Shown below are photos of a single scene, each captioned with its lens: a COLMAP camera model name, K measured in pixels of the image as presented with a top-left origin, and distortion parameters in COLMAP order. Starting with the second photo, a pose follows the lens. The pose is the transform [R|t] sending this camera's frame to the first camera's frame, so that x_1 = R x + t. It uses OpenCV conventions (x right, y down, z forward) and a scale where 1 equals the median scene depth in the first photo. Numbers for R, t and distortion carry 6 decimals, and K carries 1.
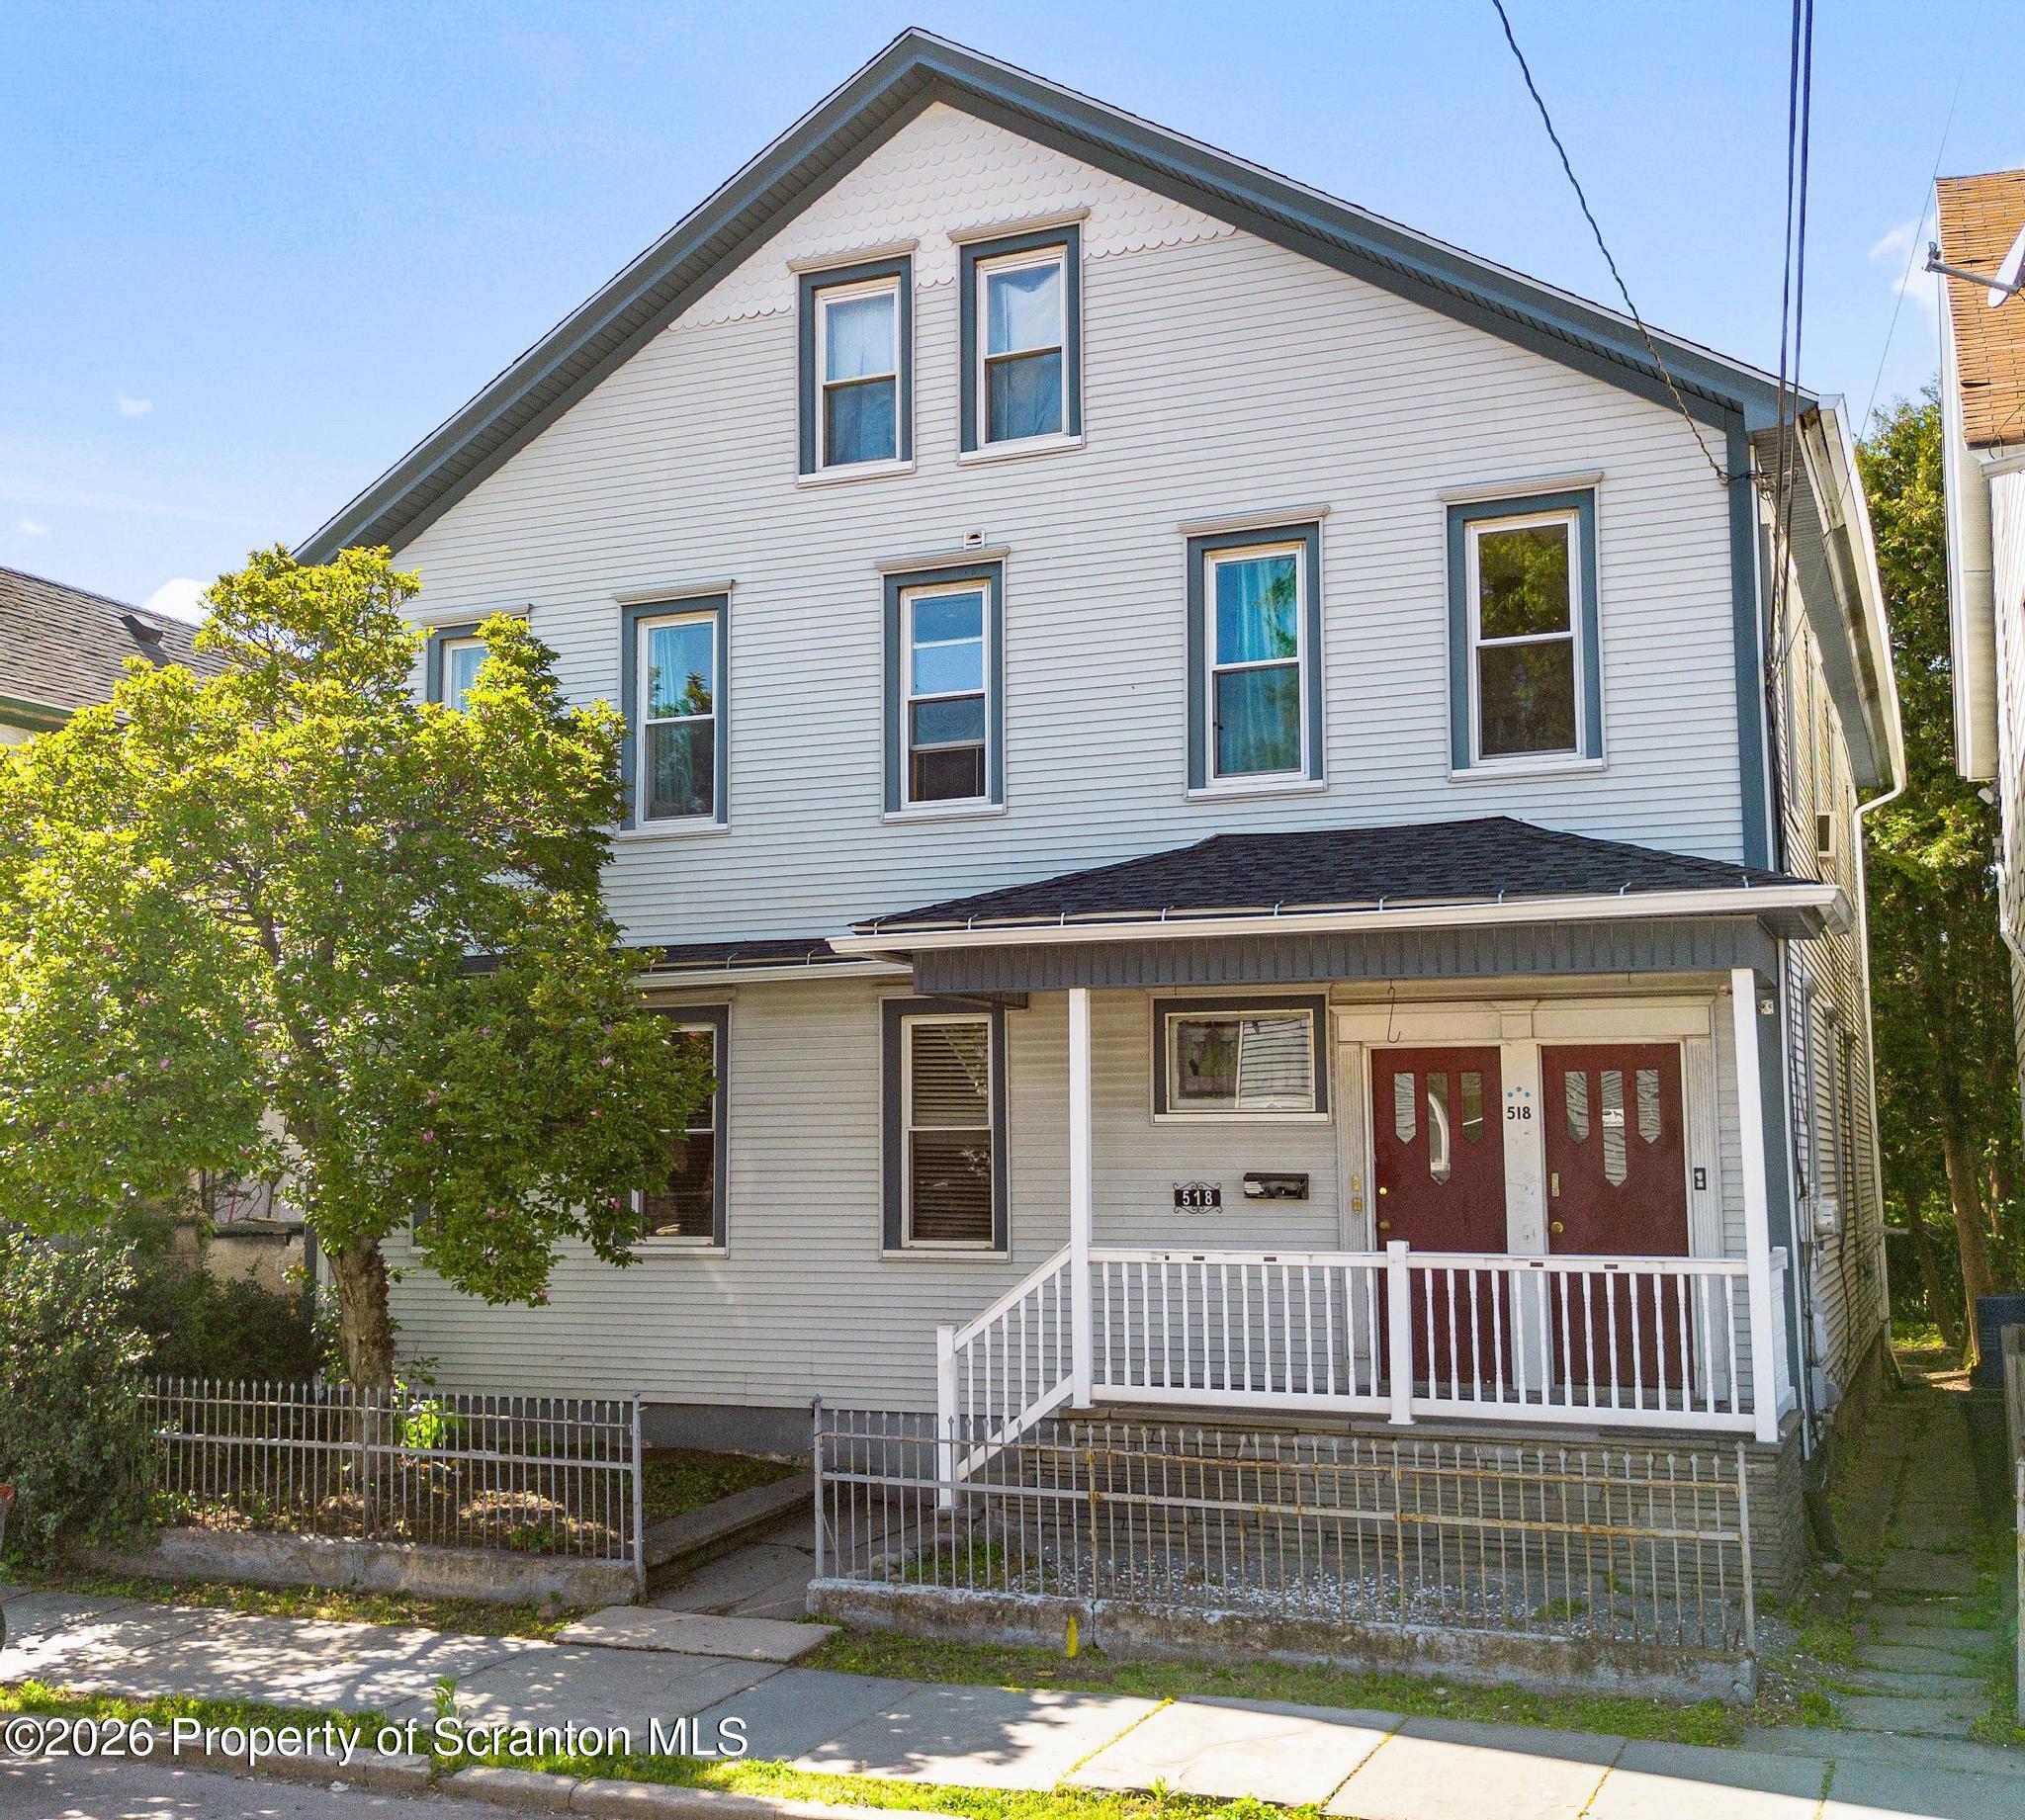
lens RADIAL K [[2283.1, 0, 925.8], [0, 2283.1, 949.2], [0, 0, 1]] dist [0.052598, 0.000000]
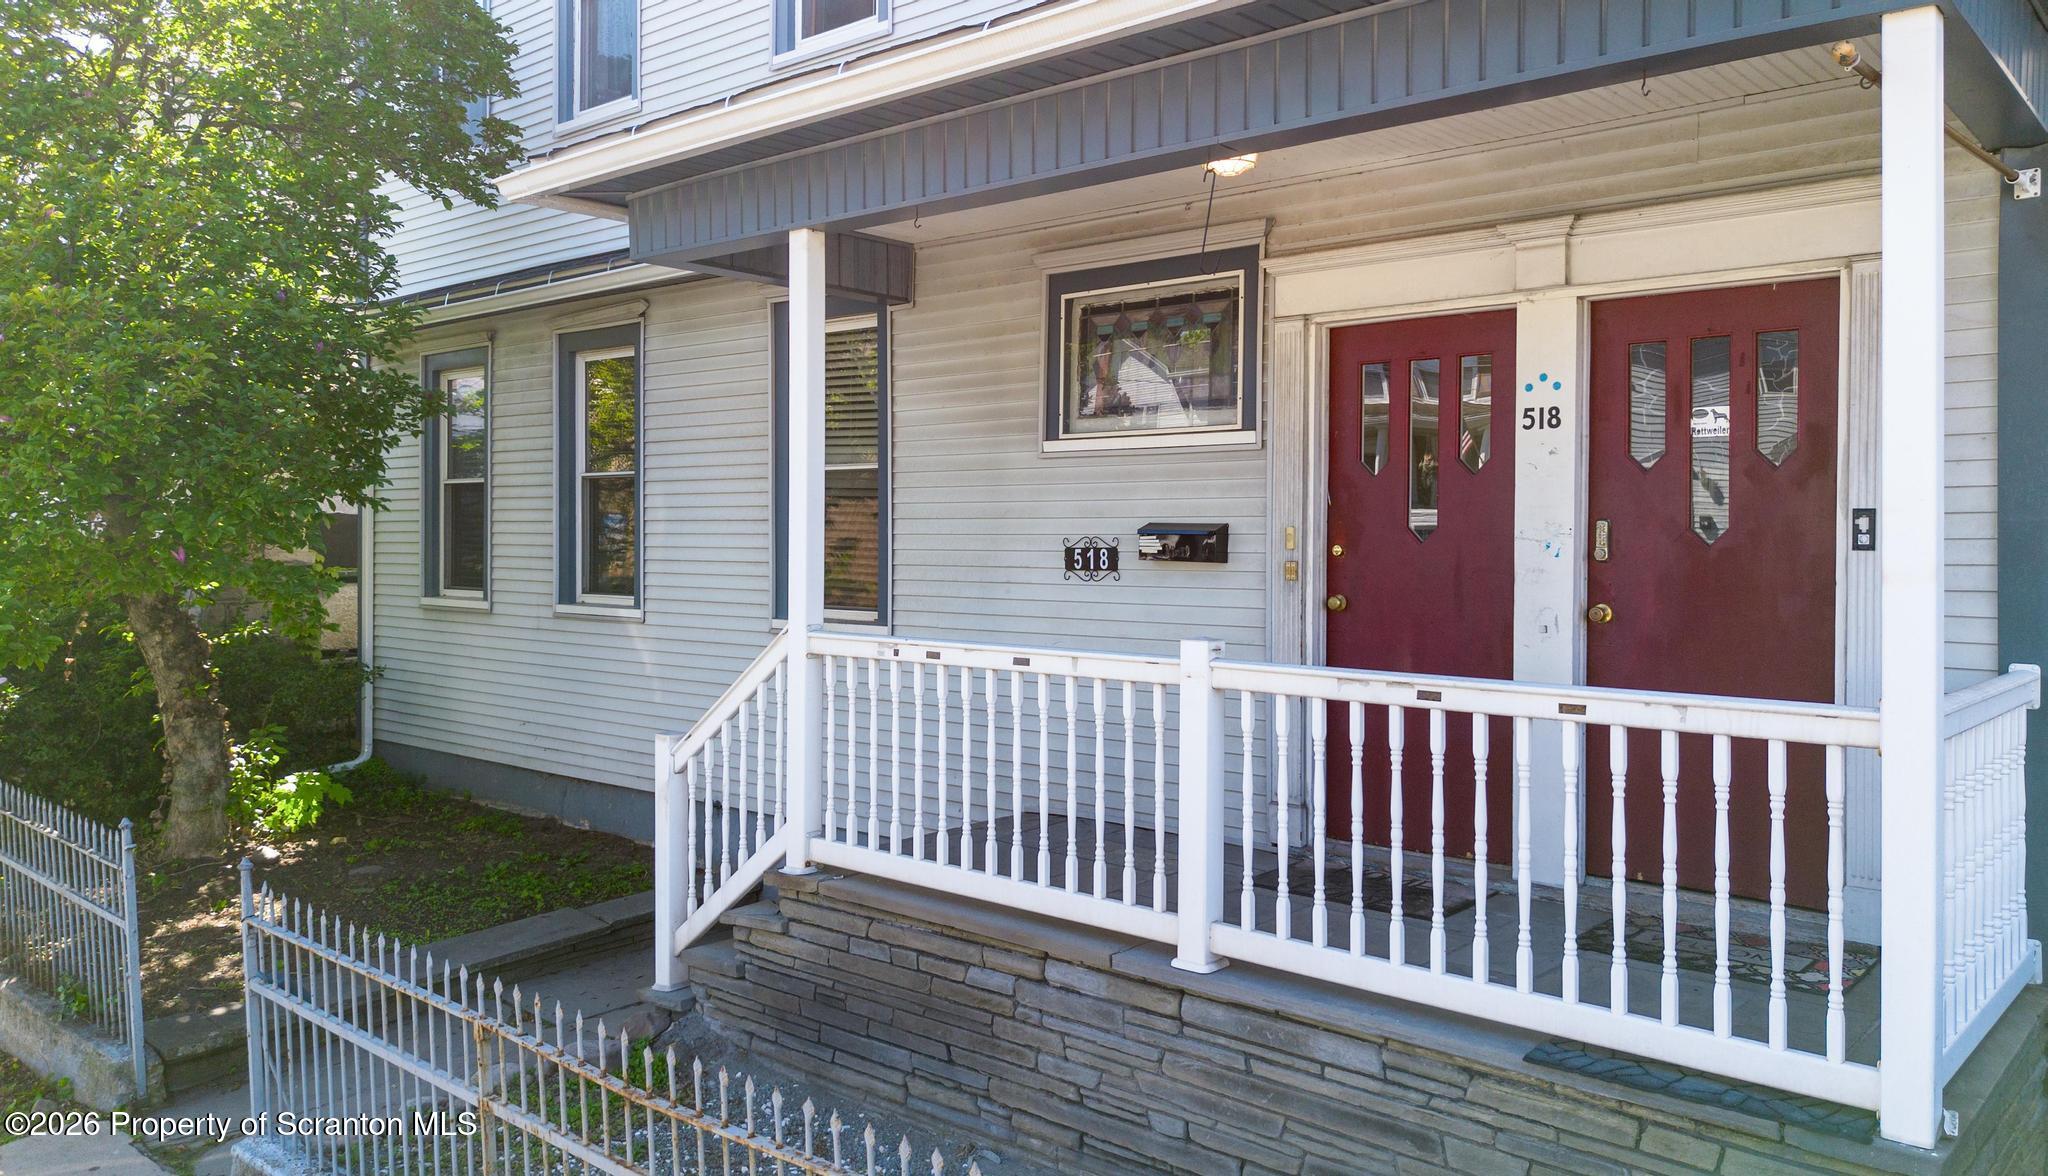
lens RADIAL K [[1508.7, 0, 1005.2], [0, 1508.7, 569.2], [0, 0, 1]] dist [0.027452, -0.002177]
pose [[0.952184, 0.013061, -0.305246, 0.247980], [0.022811, 0.993258, 0.113658, 0.062847], [0.304672, -0.115186, 0.945466, 0.591512]]
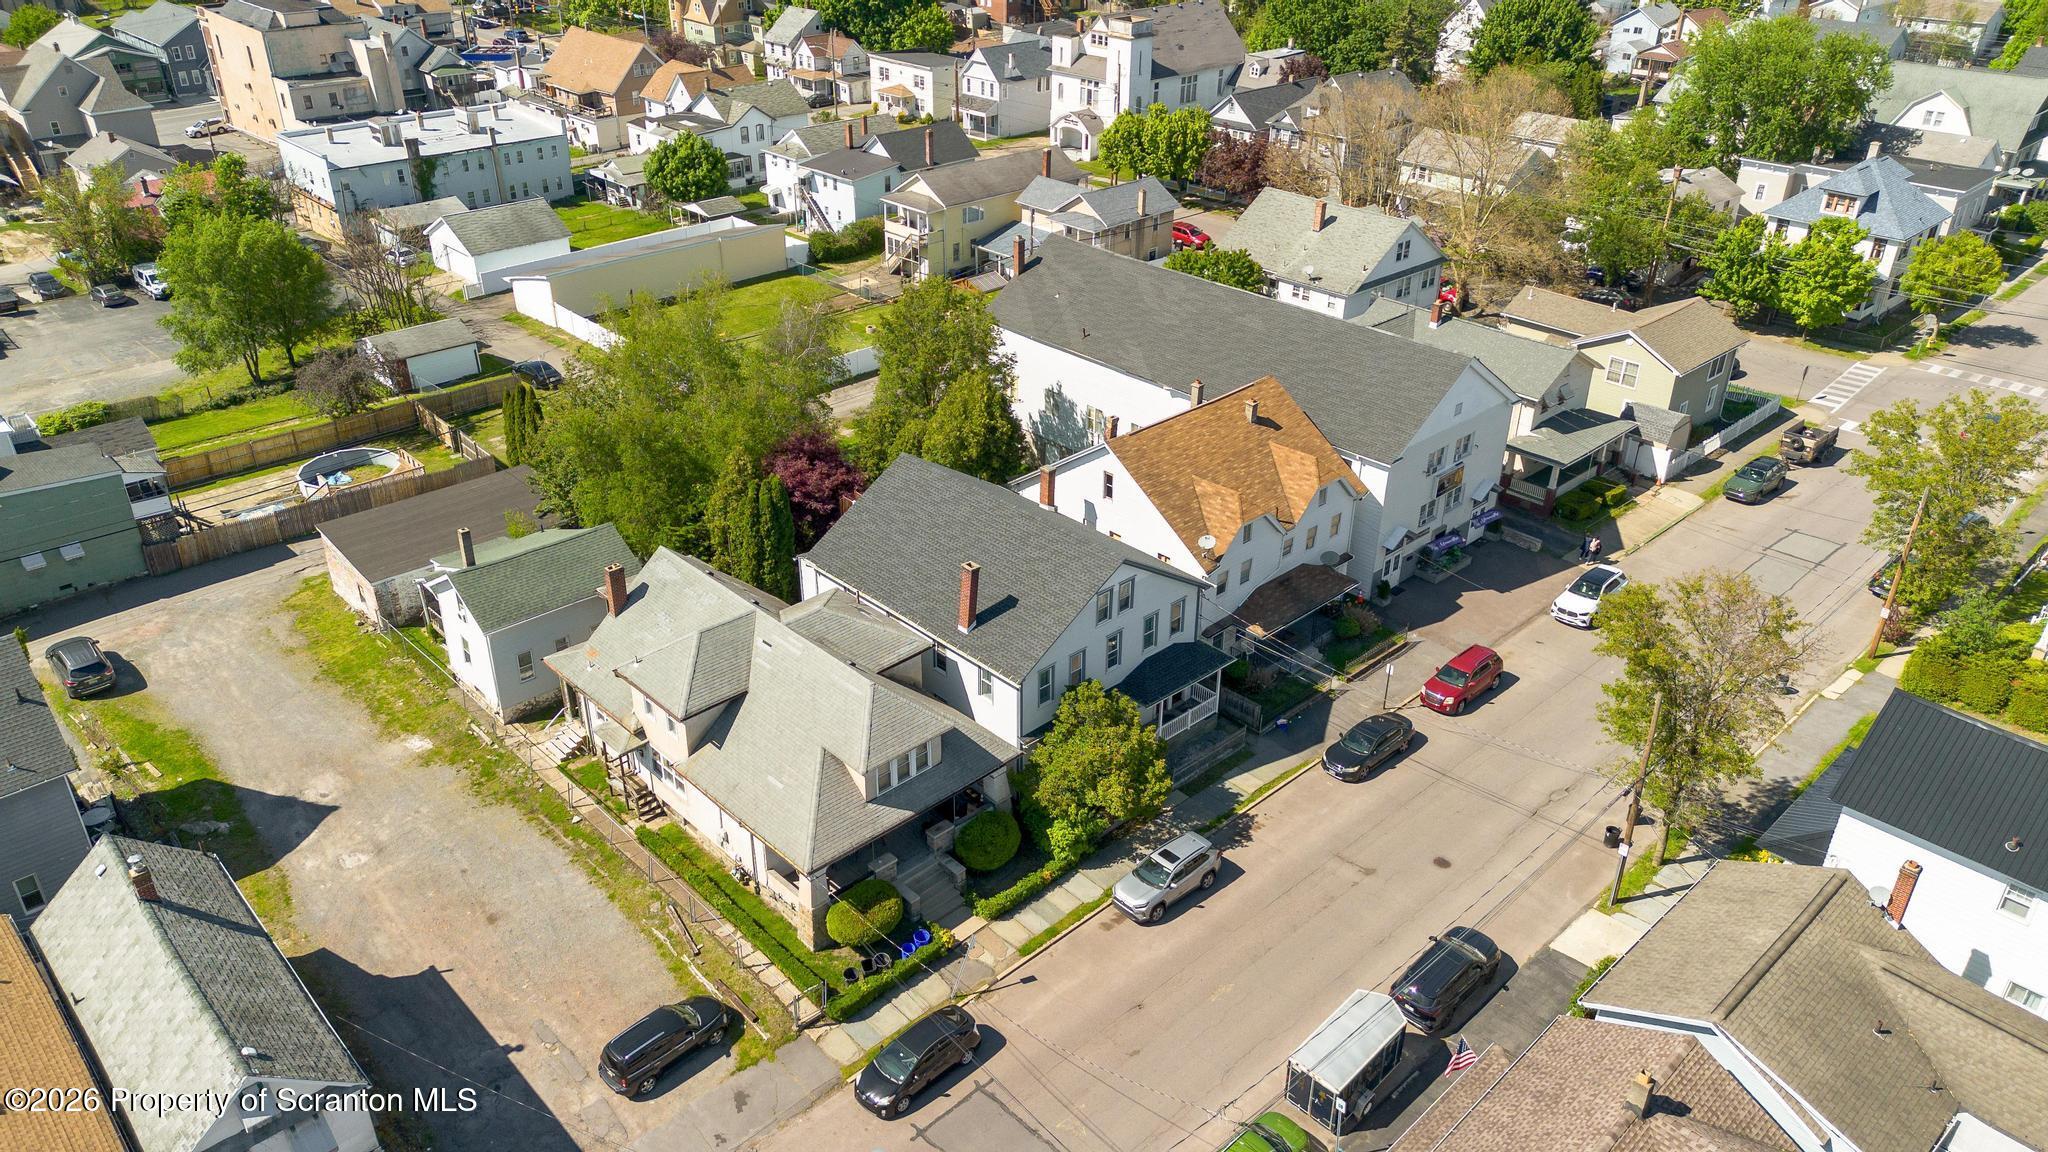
lens RADIAL K [[1438.9, 0, 1010.0], [0, 1438.9, 571.6], [0, 0, 1]] dist [0.030826, -0.030733]
pose [[0.390186, -0.438606, 0.809555, -3.458609], [-0.095868, 0.855116, 0.509496, -2.473560], [-0.915731, -0.276409, 0.291606, 0.240484]]
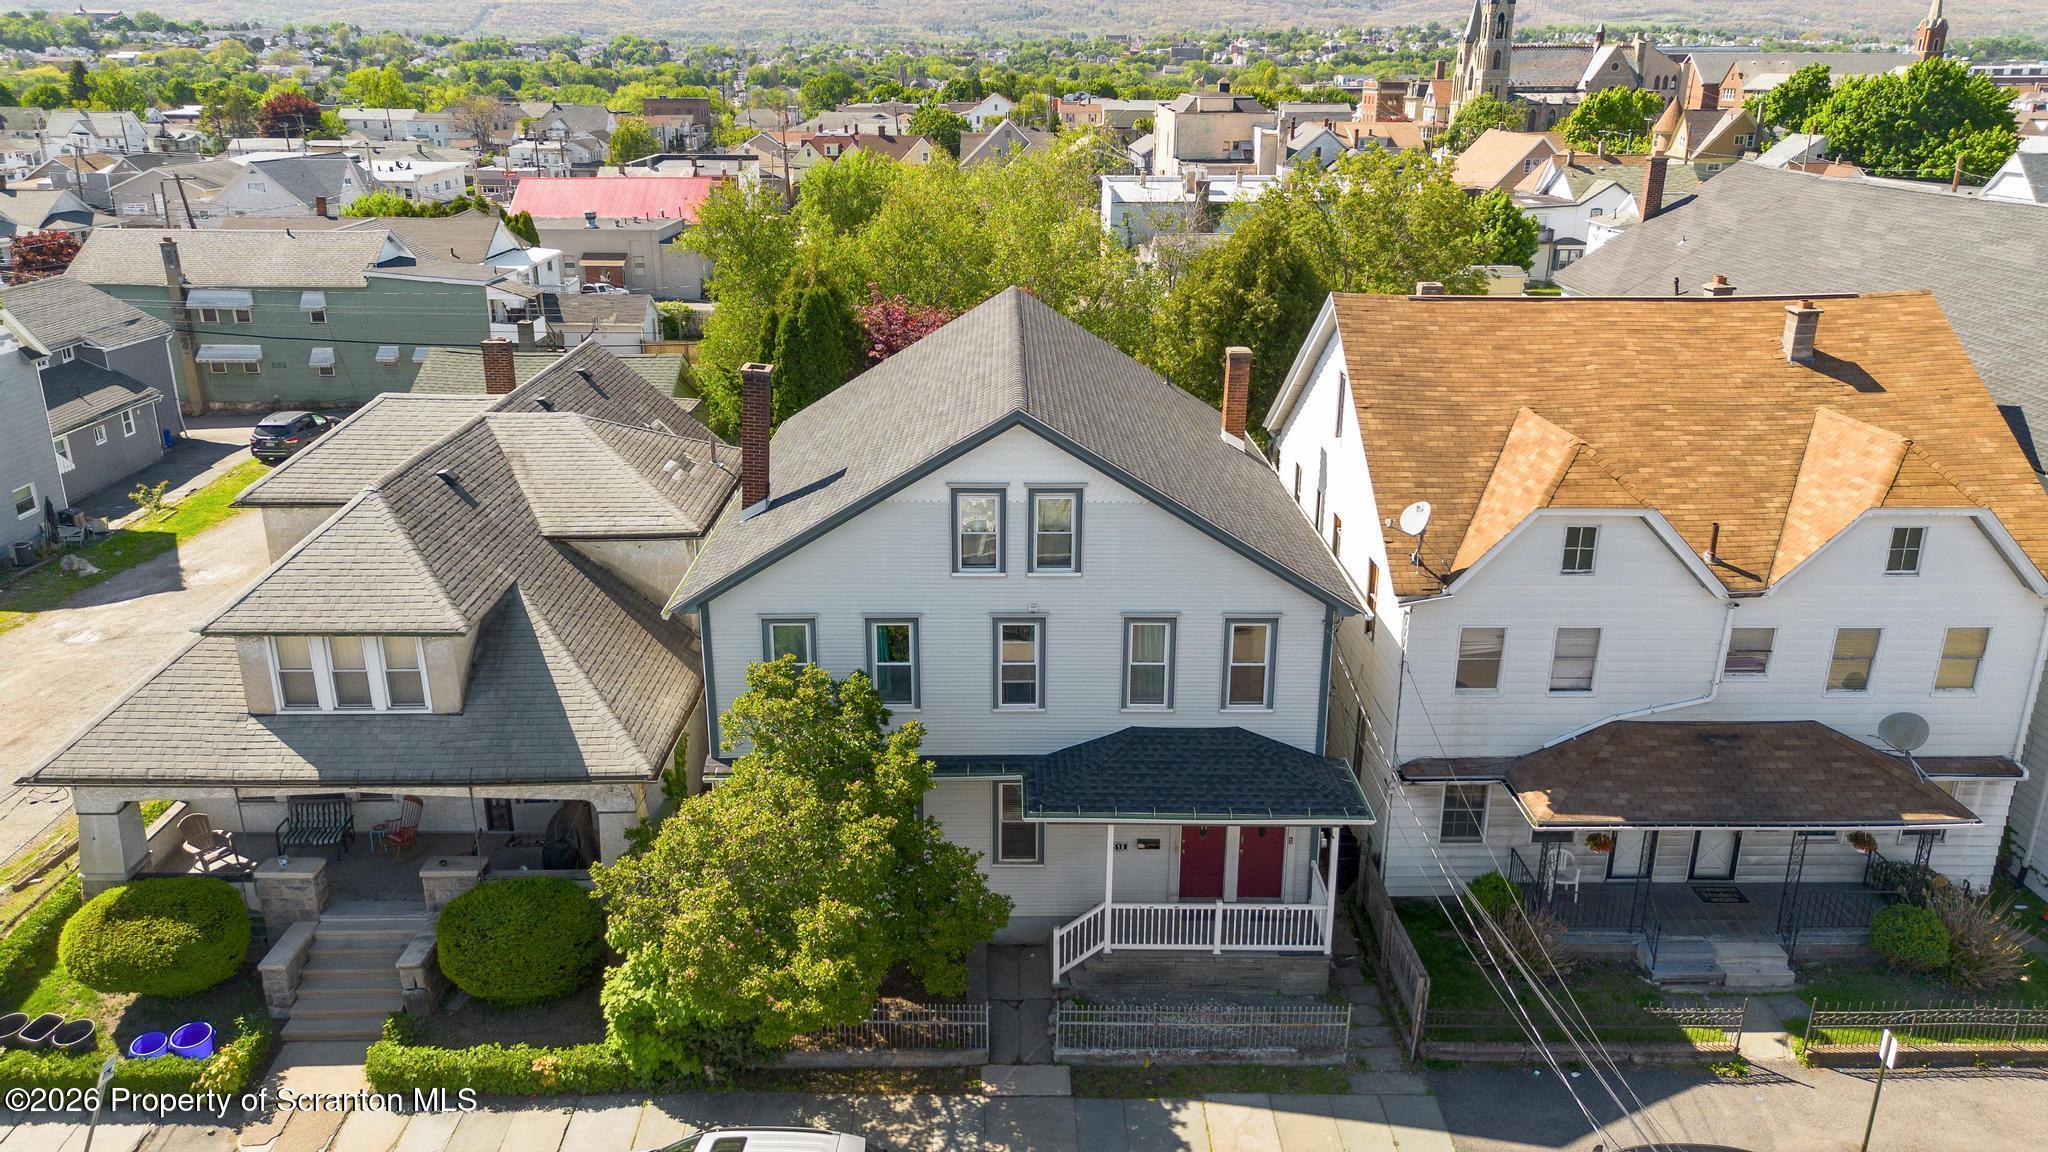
lens RADIAL K [[1438.9, 0, 1016.6], [0, 1438.9, 574.7], [0, 0, 1]] dist [0.030826, -0.030733]
pose [[0.910179, -0.131362, 0.392833, -0.672033], [-0.045071, 0.911341, 0.409177, -0.950528], [-0.411755, -0.390130, 0.823563, -0.271917]]
